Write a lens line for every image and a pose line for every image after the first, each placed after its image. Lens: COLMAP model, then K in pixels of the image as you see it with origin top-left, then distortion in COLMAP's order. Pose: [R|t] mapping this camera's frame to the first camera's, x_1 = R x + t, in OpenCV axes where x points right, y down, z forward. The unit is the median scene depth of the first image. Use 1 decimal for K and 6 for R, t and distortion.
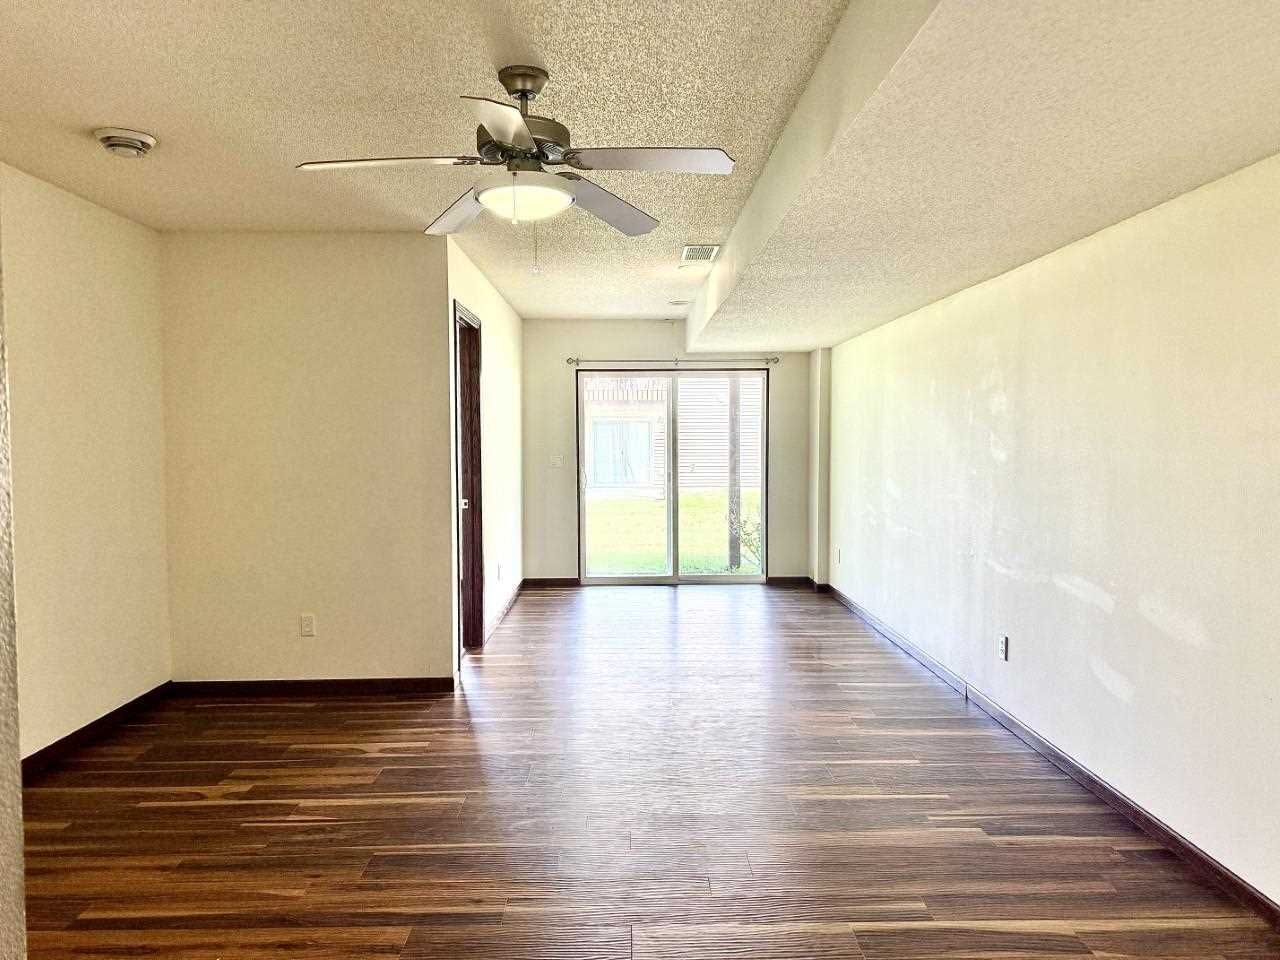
lens RADIAL K [[891.5, 0, 649.6], [0, 891.5, 480.5], [0, 0, 1]] dist [0.094972, -0.165625]
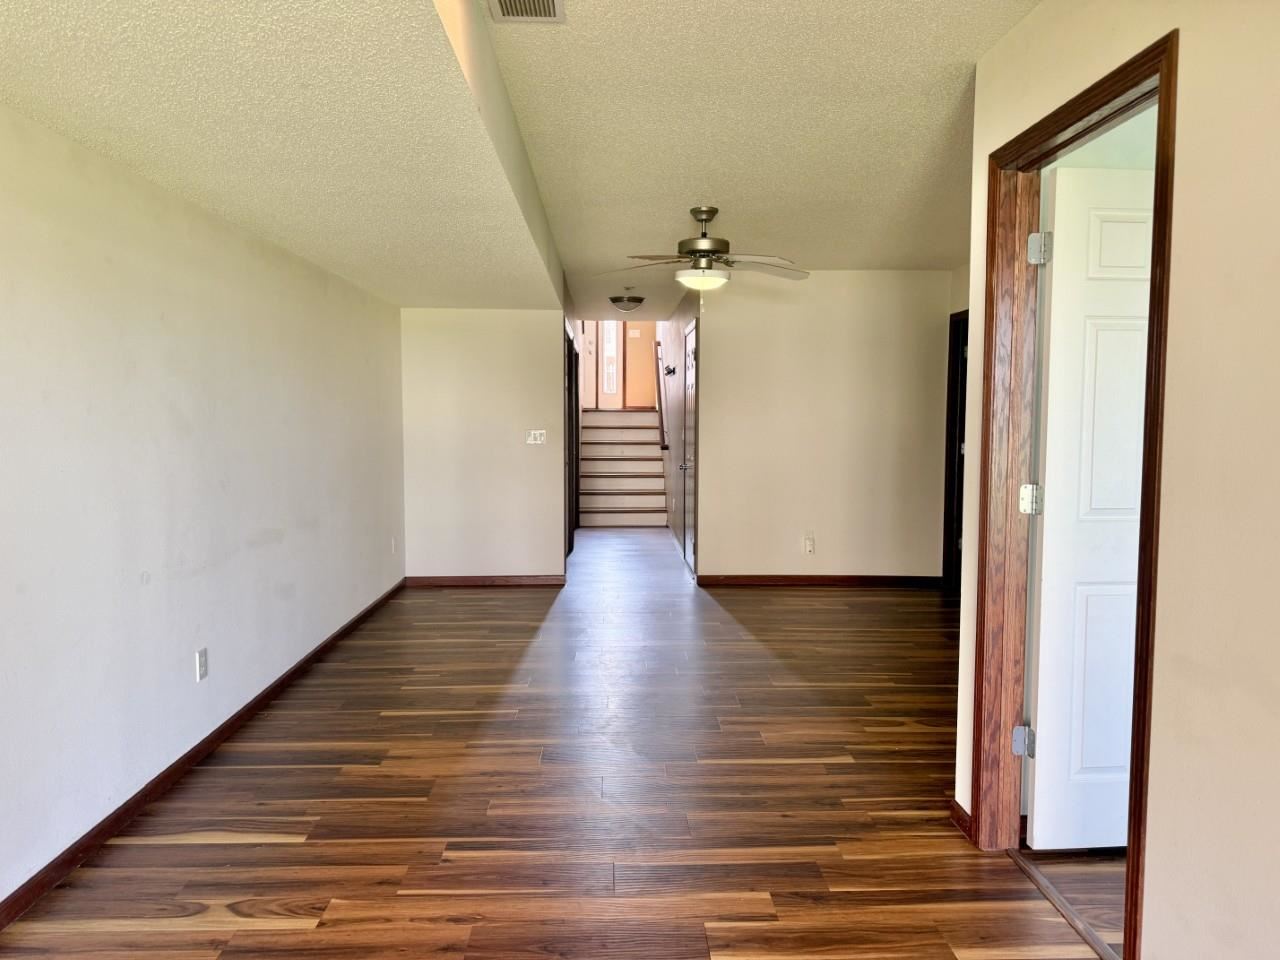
lens RADIAL K [[891.5, 0, 649.6], [0, 891.5, 480.5], [0, 0, 1]] dist [0.094972, -0.165625]
pose [[-0.999884, -0.003040, -0.014914, 0.000230], [-0.004816, 0.992697, 0.120541, -0.103068], [0.014439, 0.120599, -0.992596, 2.322305]]
